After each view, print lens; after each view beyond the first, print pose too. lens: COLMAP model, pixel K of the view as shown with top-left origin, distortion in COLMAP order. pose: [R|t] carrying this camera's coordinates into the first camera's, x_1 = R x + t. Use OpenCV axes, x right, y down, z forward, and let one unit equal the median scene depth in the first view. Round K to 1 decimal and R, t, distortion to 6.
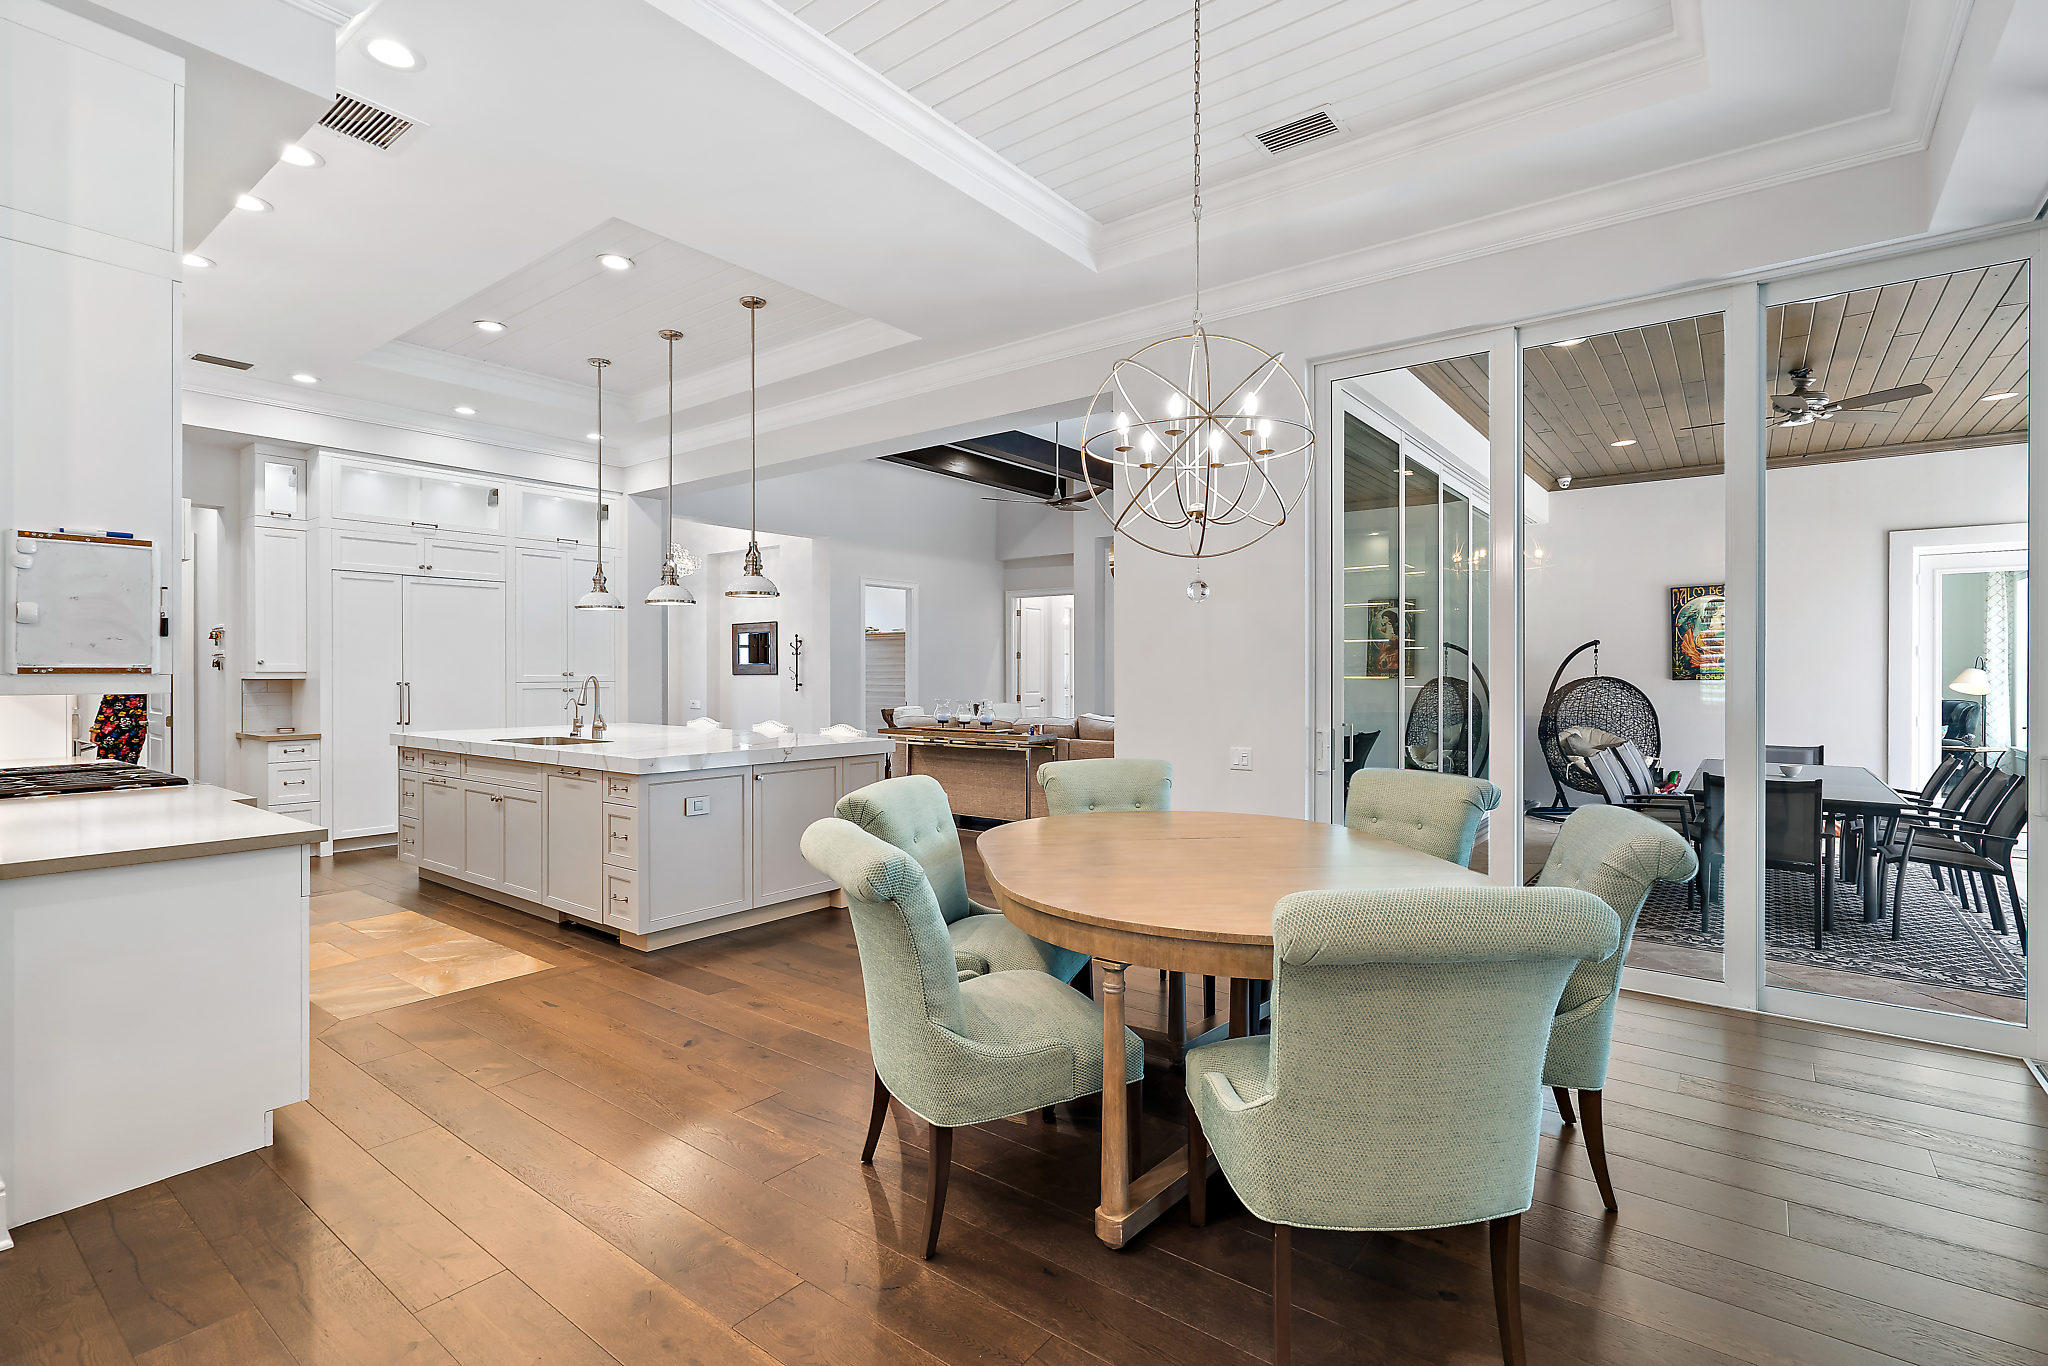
lens RADIAL K [[888.3, 0, 997.8], [0, 888.3, 674.0], [0, 0, 1]] dist [-0.001500, -0.000542]
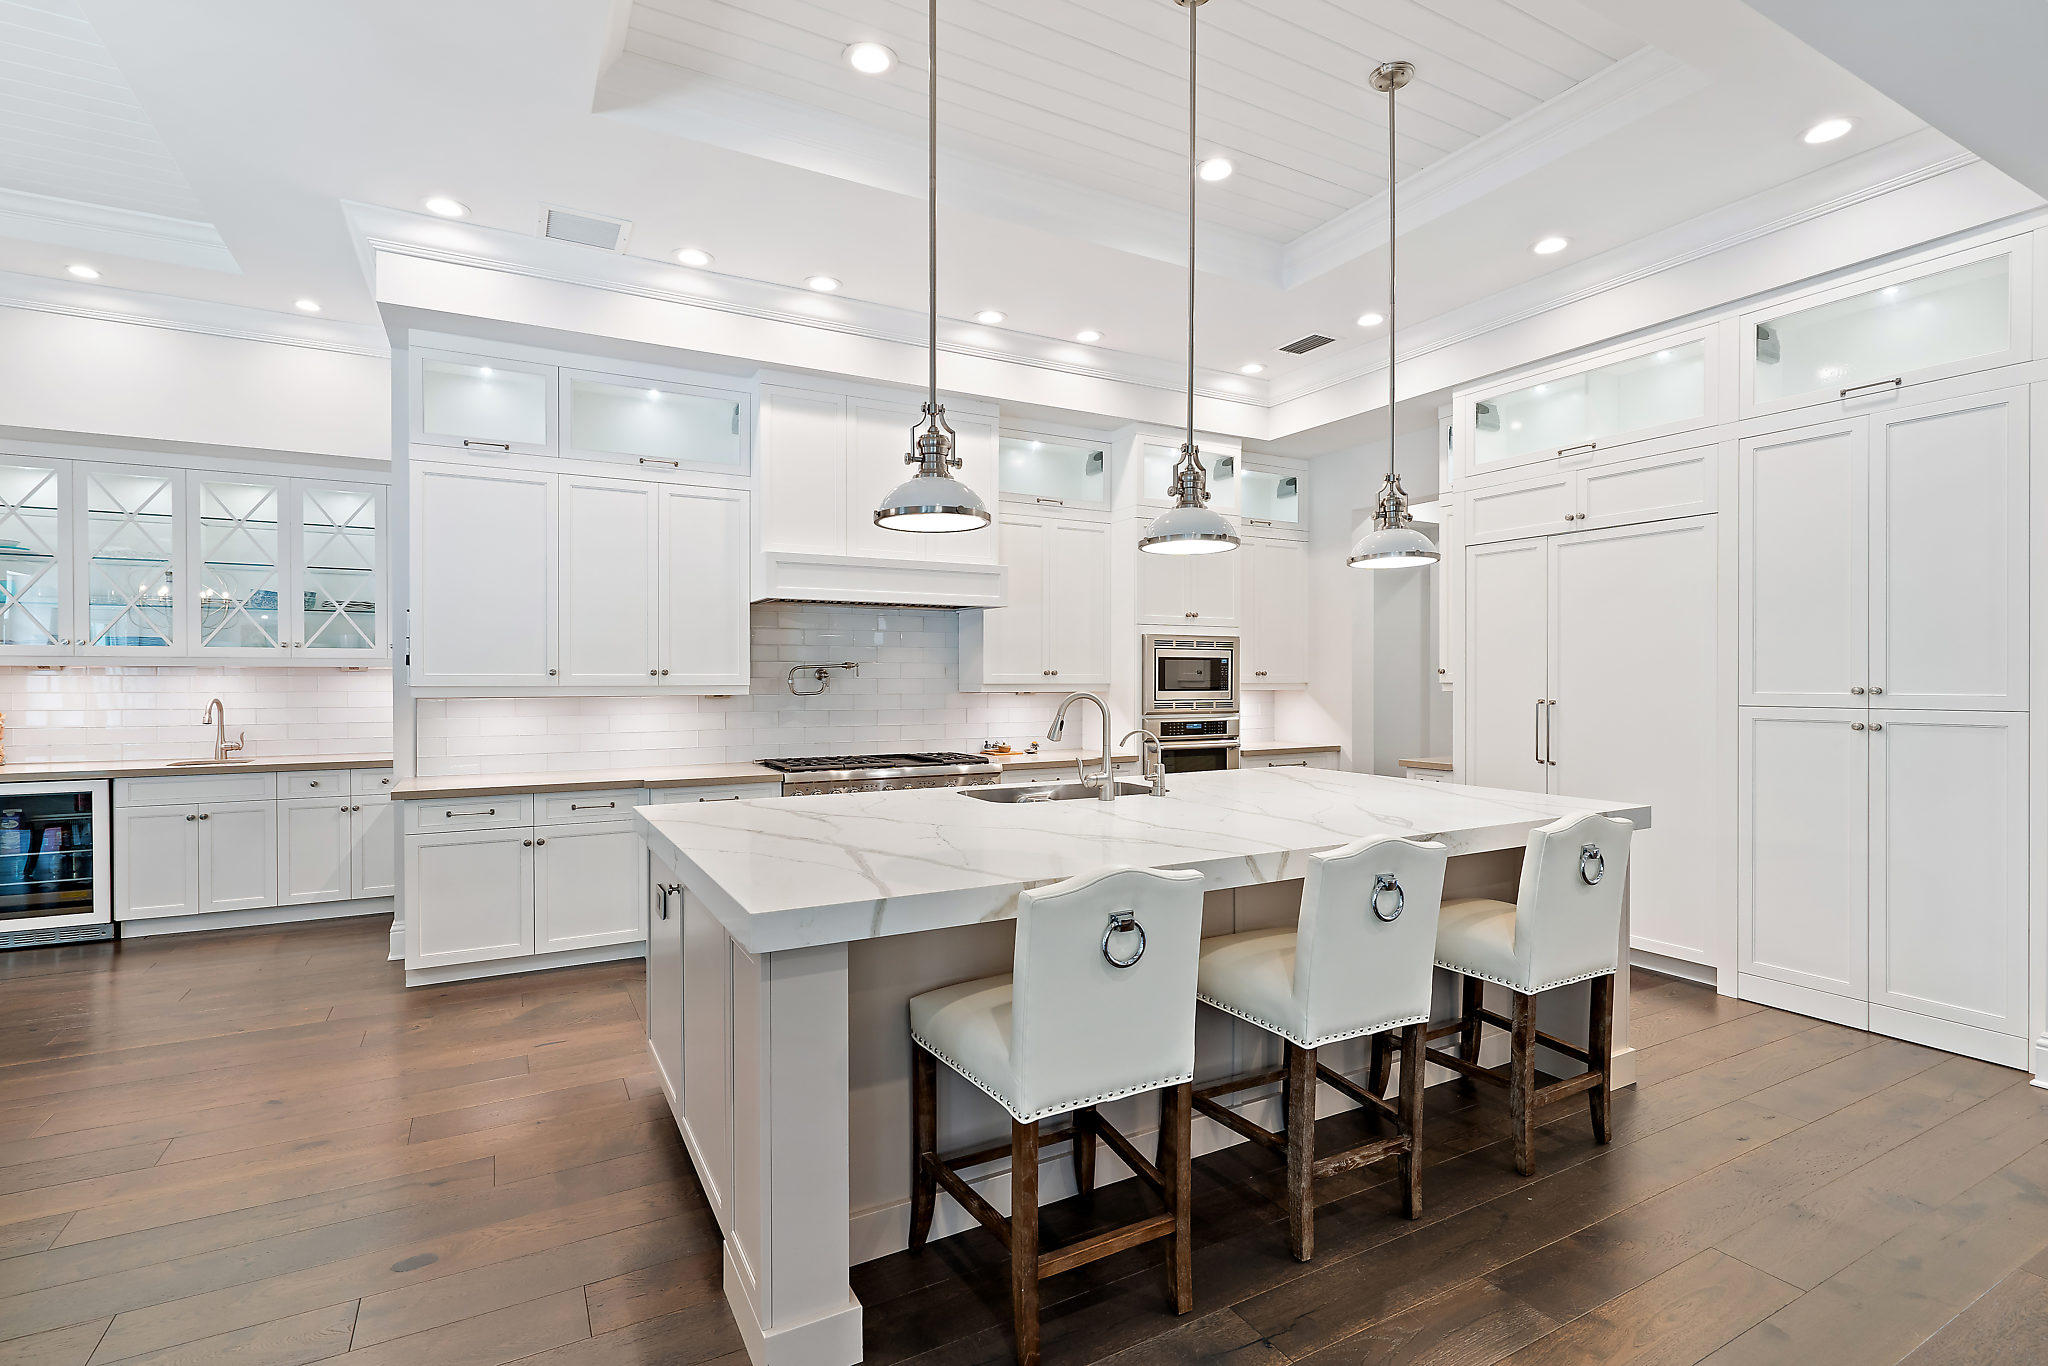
lens RADIAL K [[888.3, 0, 950.1], [0, 888.3, 663.7], [0, 0, 1]] dist [-0.001500, -0.000542]
pose [[-0.369646, -0.015878, -0.929037, 0.084452], [-0.008906, 0.999869, -0.013545, -0.004390], [0.929130, 0.003267, -0.369739, 0.746565]]
